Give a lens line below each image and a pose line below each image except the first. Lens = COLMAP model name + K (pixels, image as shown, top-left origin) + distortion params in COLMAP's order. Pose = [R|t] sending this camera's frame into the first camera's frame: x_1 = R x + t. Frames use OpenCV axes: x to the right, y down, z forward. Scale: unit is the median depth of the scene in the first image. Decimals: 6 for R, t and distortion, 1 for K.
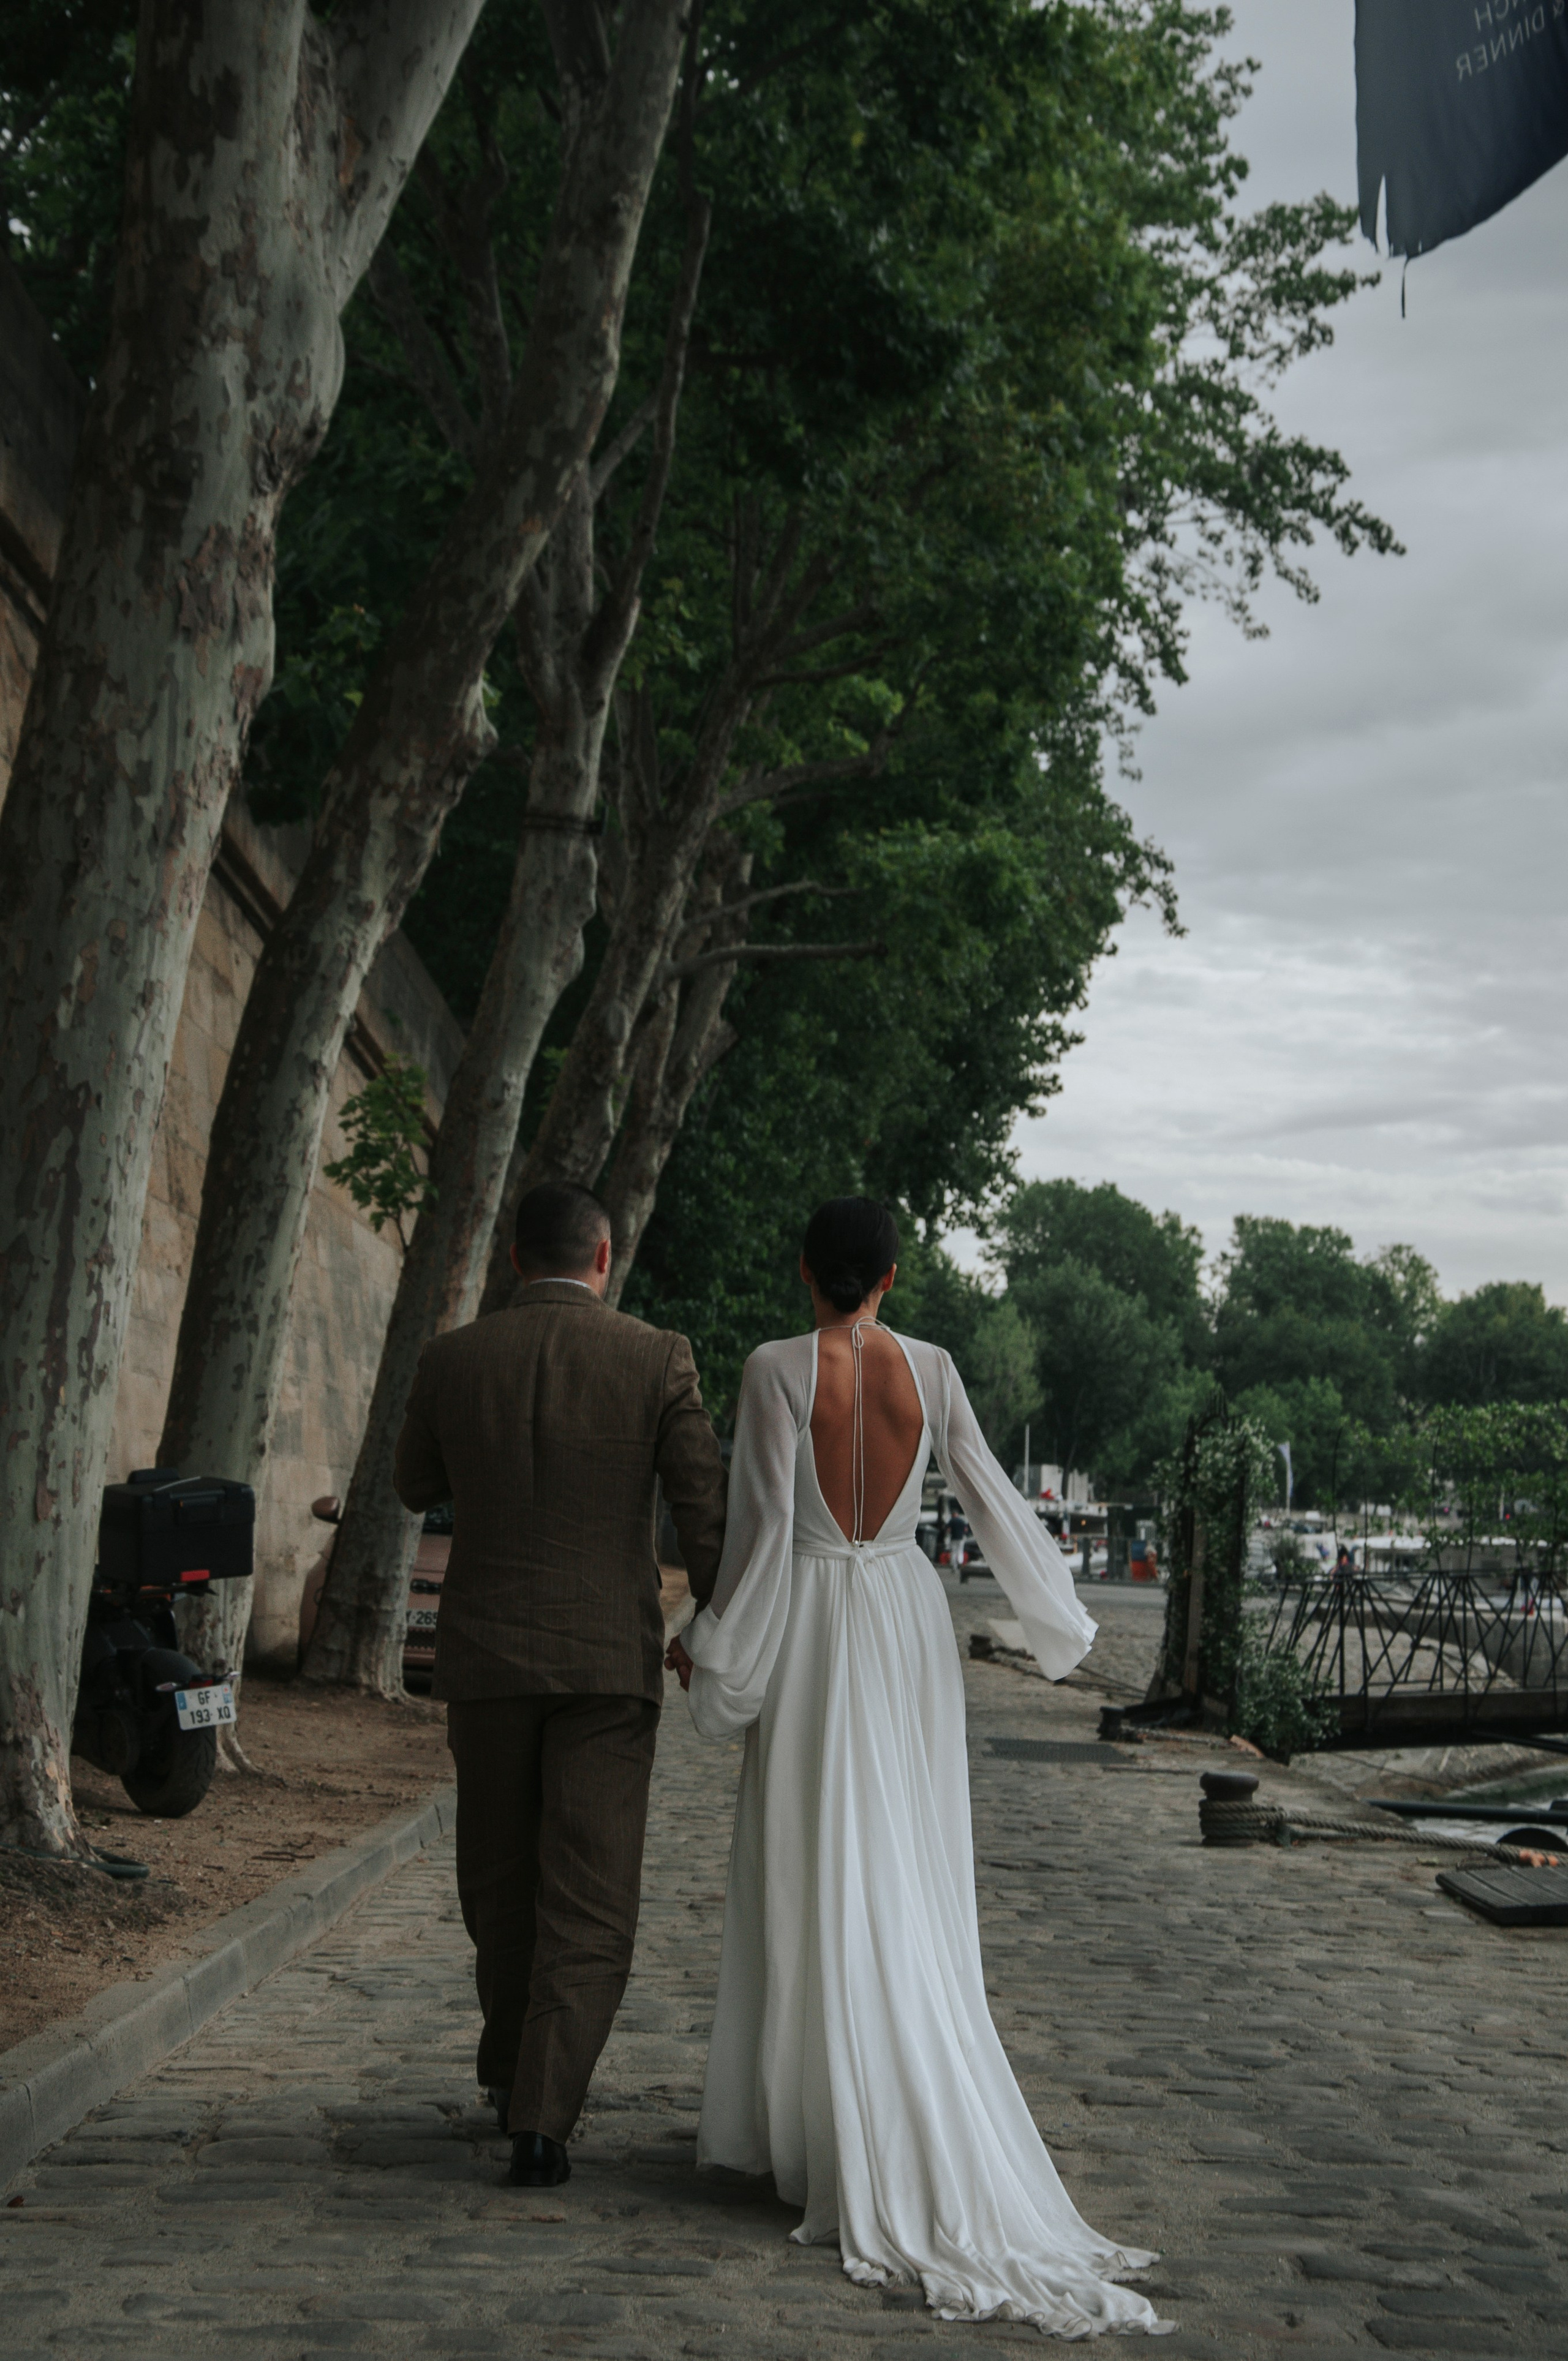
lens RADIAL K [[4626.4, 0, 785.3], [0, 4626.4, 1181.1], [0, 0, 1]] dist [-0.001803, 0.042410]
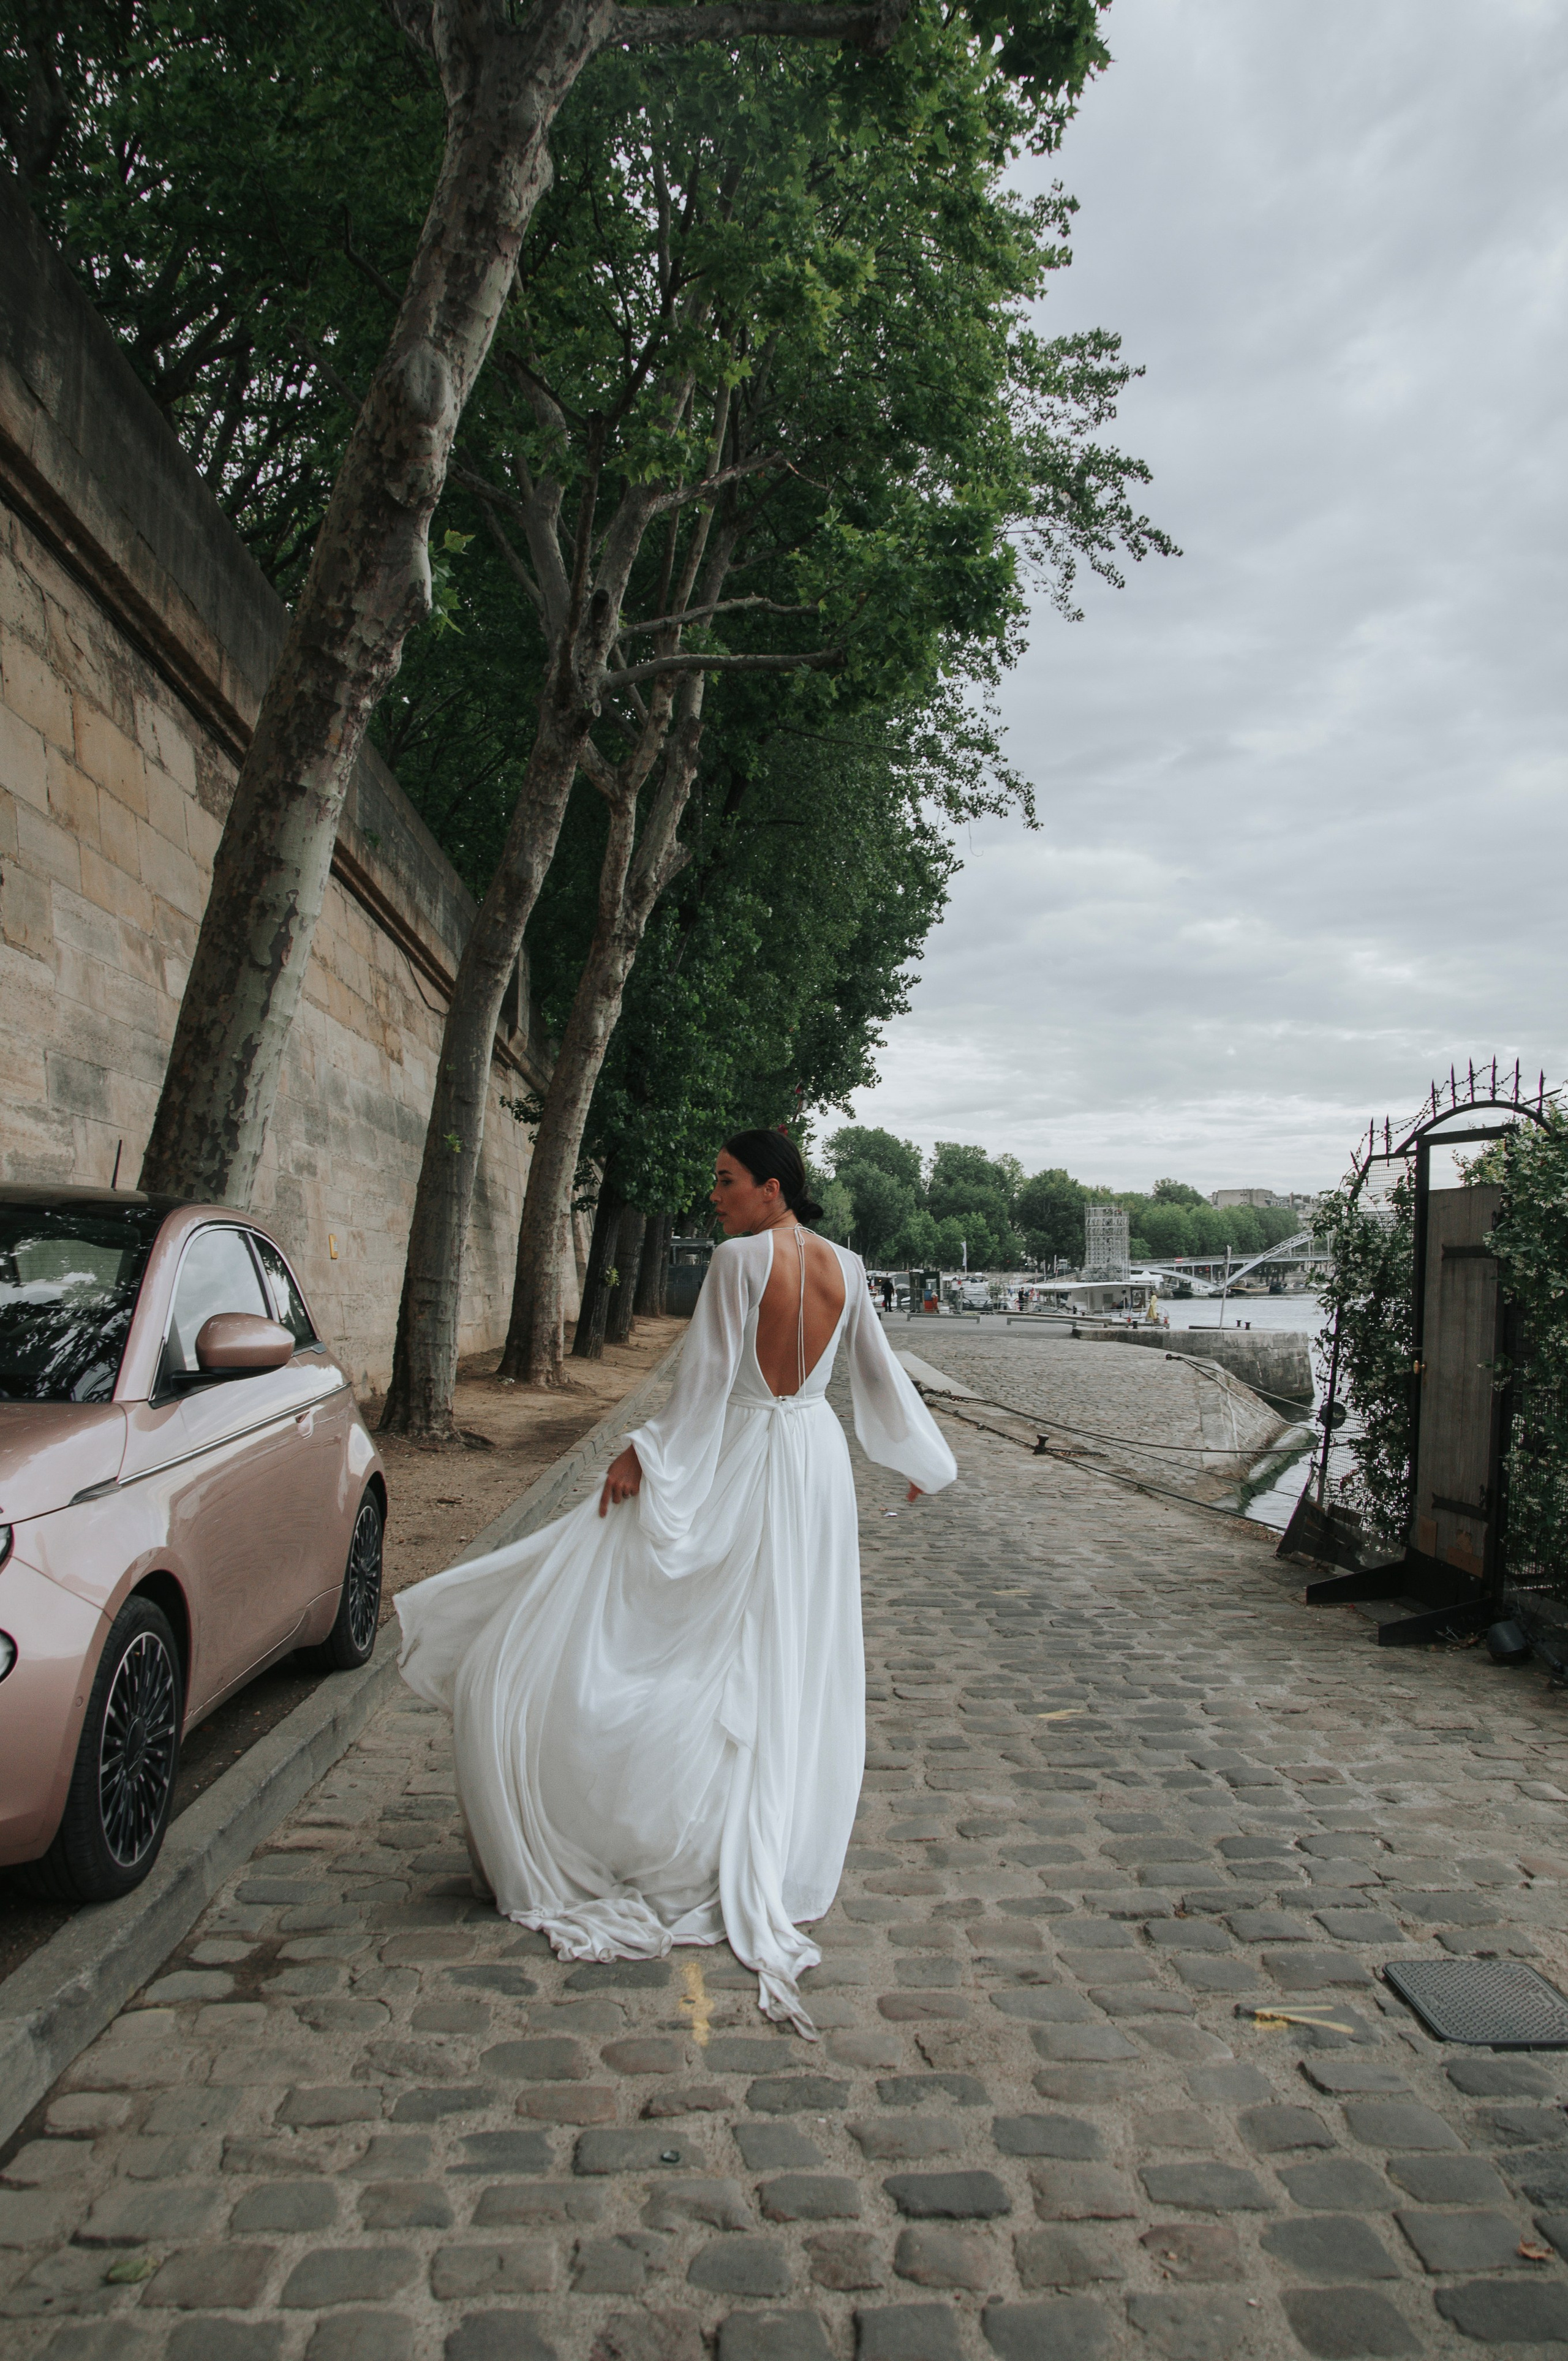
lens RADIAL K [[1883.1, 0, 746.0], [0, 1883.1, 1173.0], [0, 0, 1]] dist [-0.162625, 0.141411]
pose [[0.999517, -0.030403, 0.006381, -0.000755], [0.030306, 0.999430, 0.014865, 0.010797], [-0.006830, -0.014664, 0.999869, 0.155265]]
